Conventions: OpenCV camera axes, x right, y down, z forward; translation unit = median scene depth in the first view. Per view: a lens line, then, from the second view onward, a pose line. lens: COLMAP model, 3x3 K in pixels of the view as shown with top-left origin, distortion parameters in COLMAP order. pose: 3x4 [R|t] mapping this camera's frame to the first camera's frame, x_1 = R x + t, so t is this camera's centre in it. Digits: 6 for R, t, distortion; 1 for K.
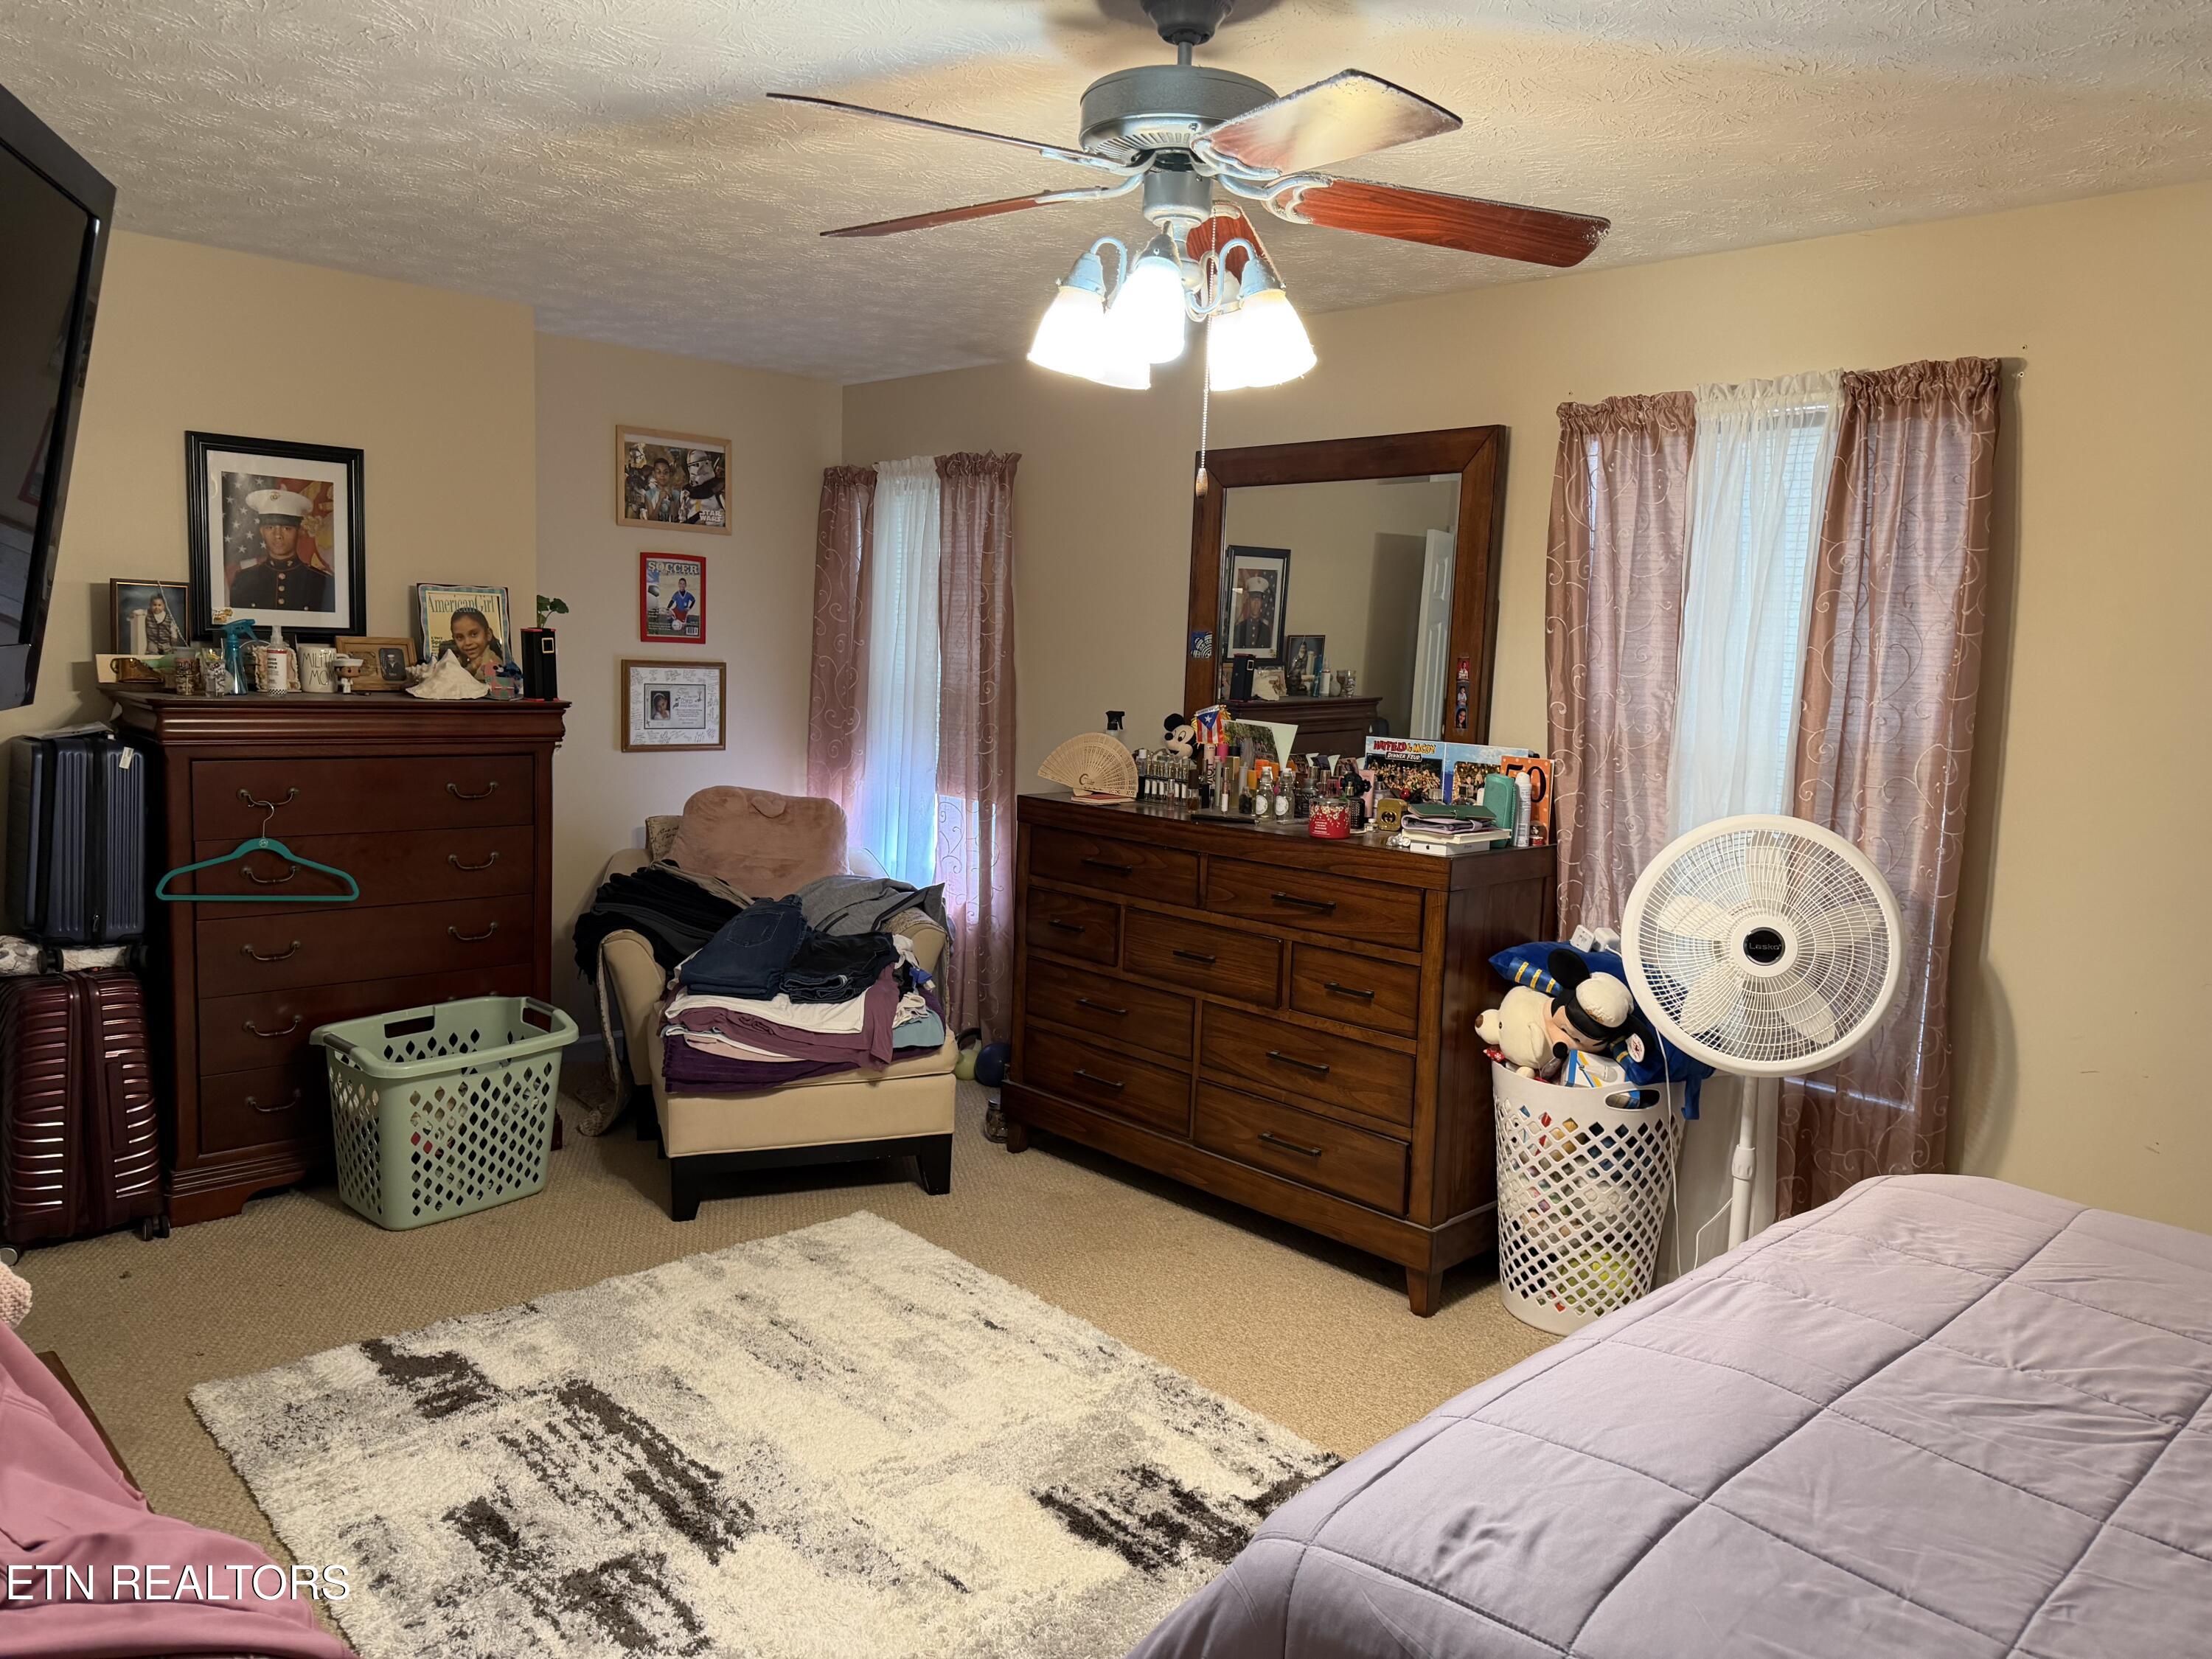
lens RADIAL K [[1548.2, 0, 1115.1], [0, 1548.2, 821.3], [0, 0, 1]] dist [0.130780, -0.235007]
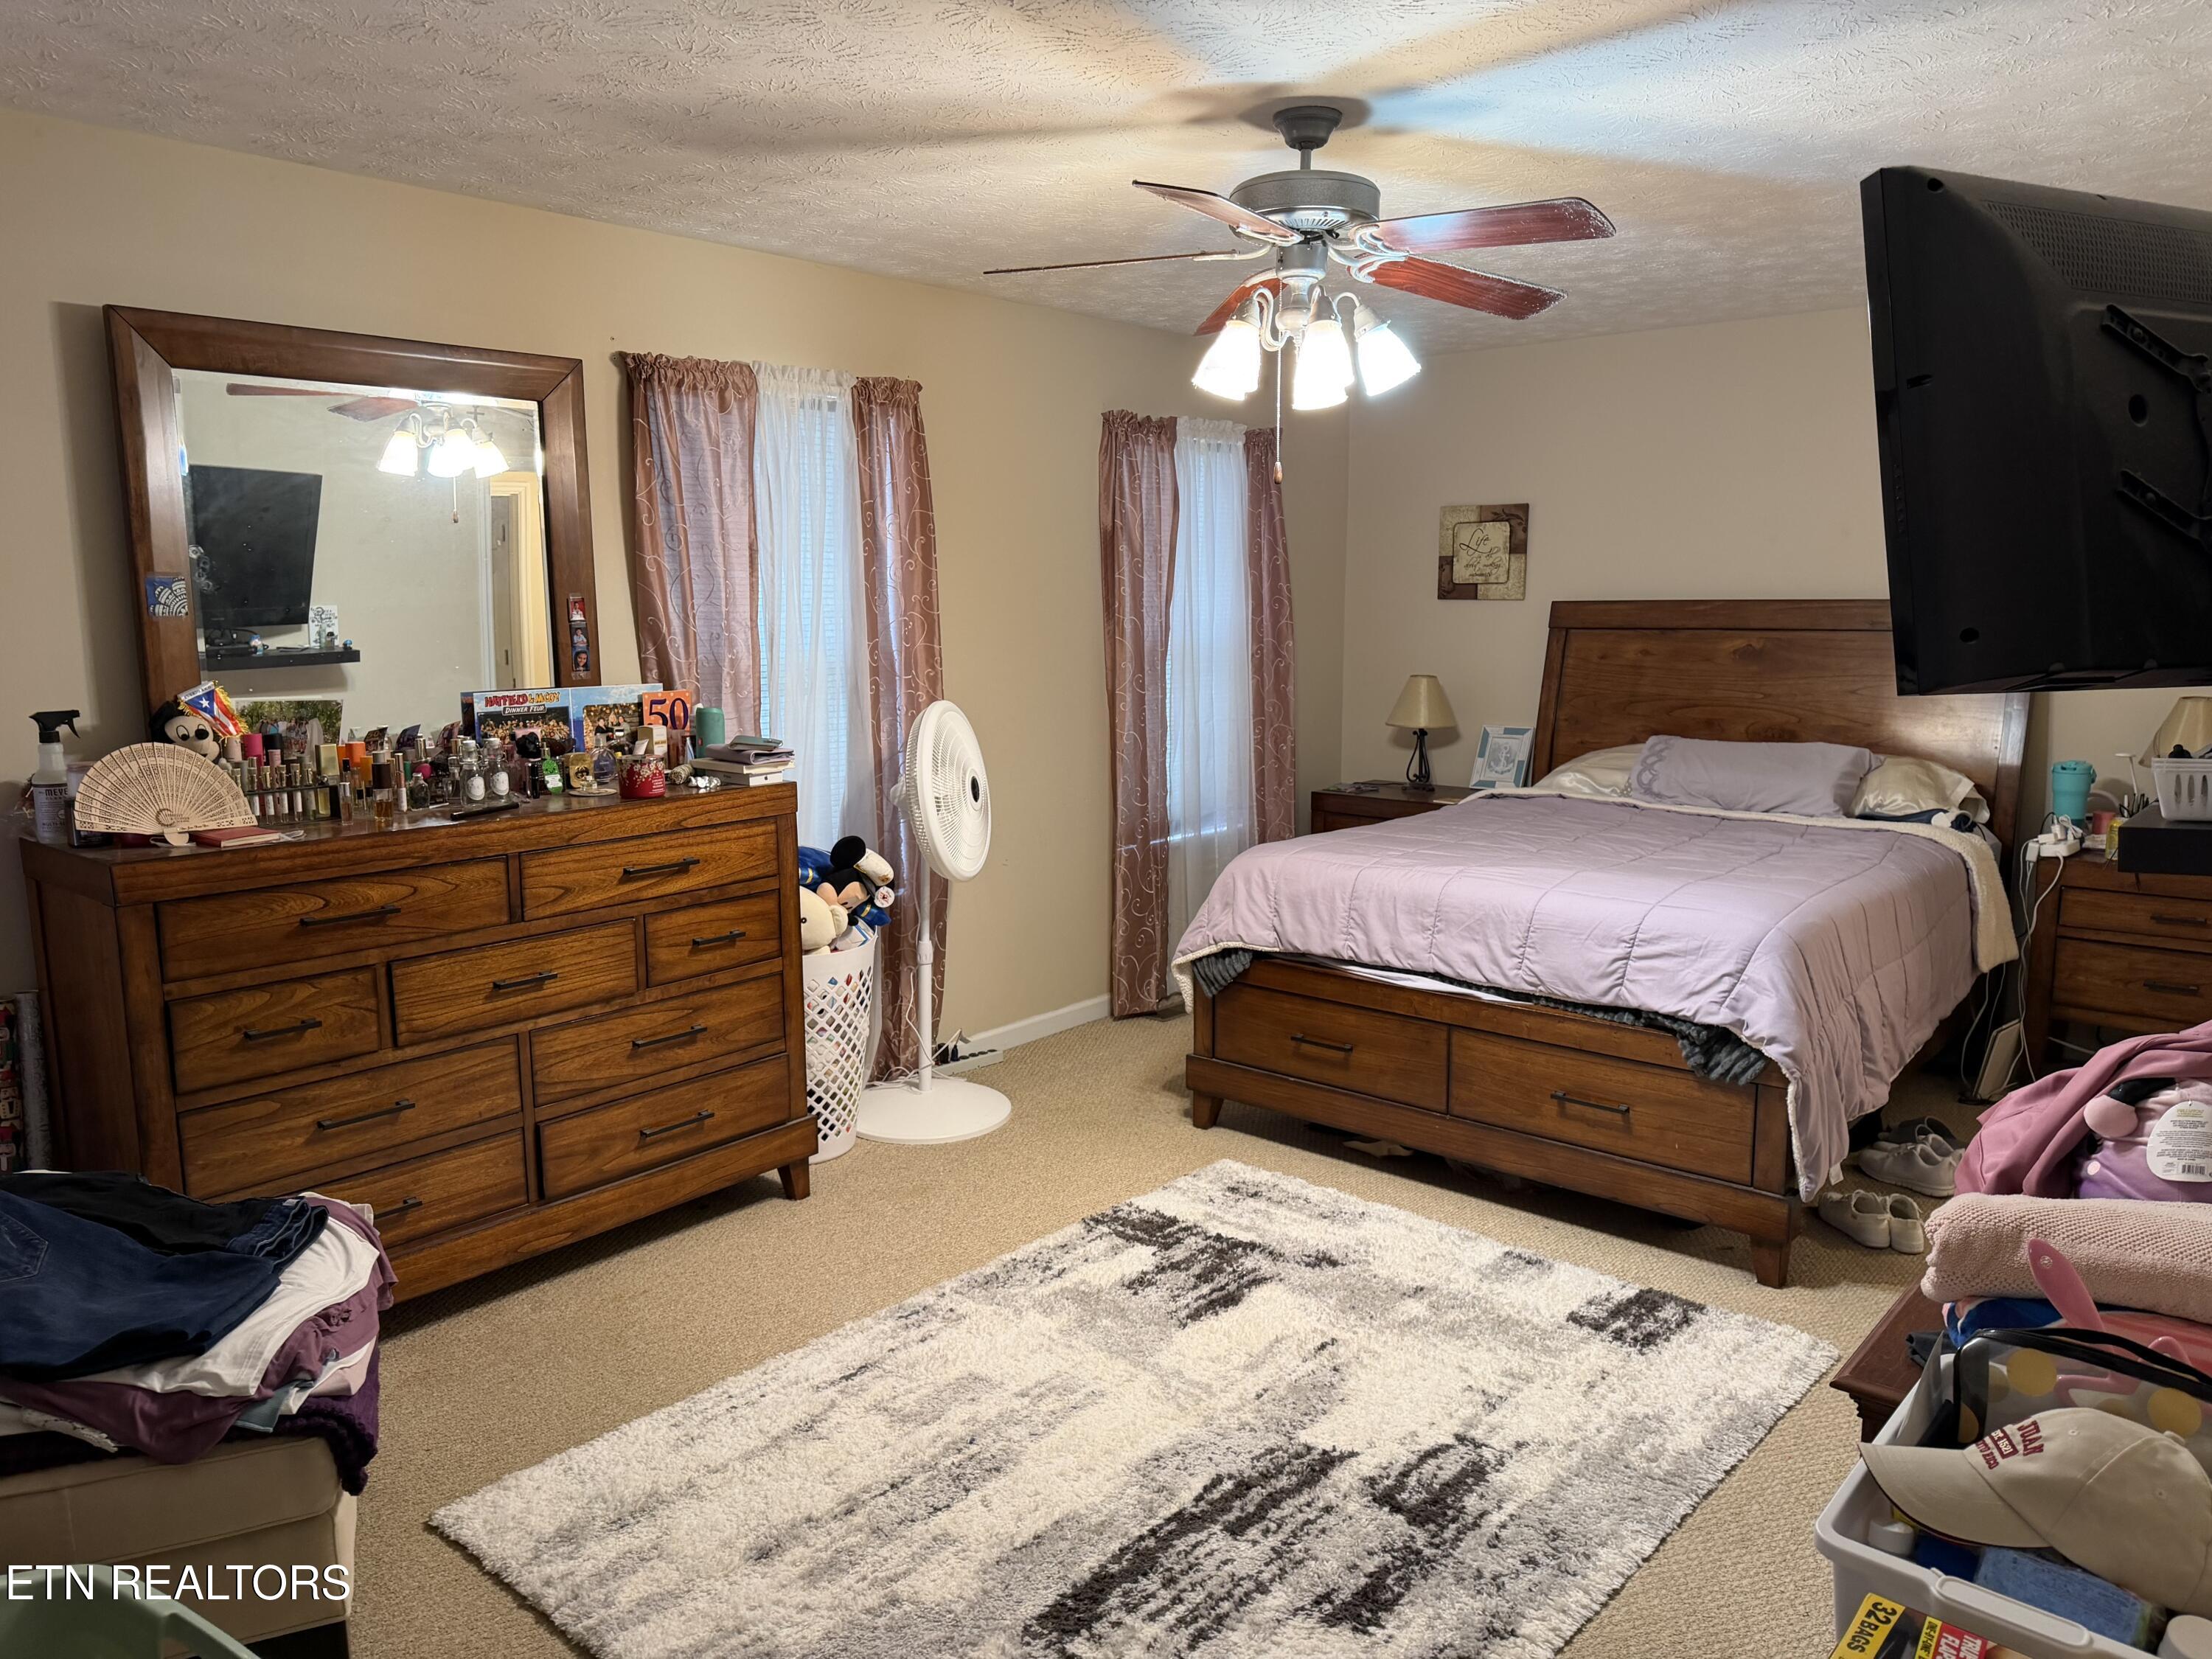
lens RADIAL K [[1548.2, 0, 1115.1], [0, 1548.2, 821.3], [0, 0, 1]] dist [0.130780, -0.235007]
pose [[-0.085635, -0.182333, 0.979501, -0.995906], [0.125983, 0.973239, 0.192182, -0.146758], [-0.988329, 0.139858, -0.060372, 0.955140]]
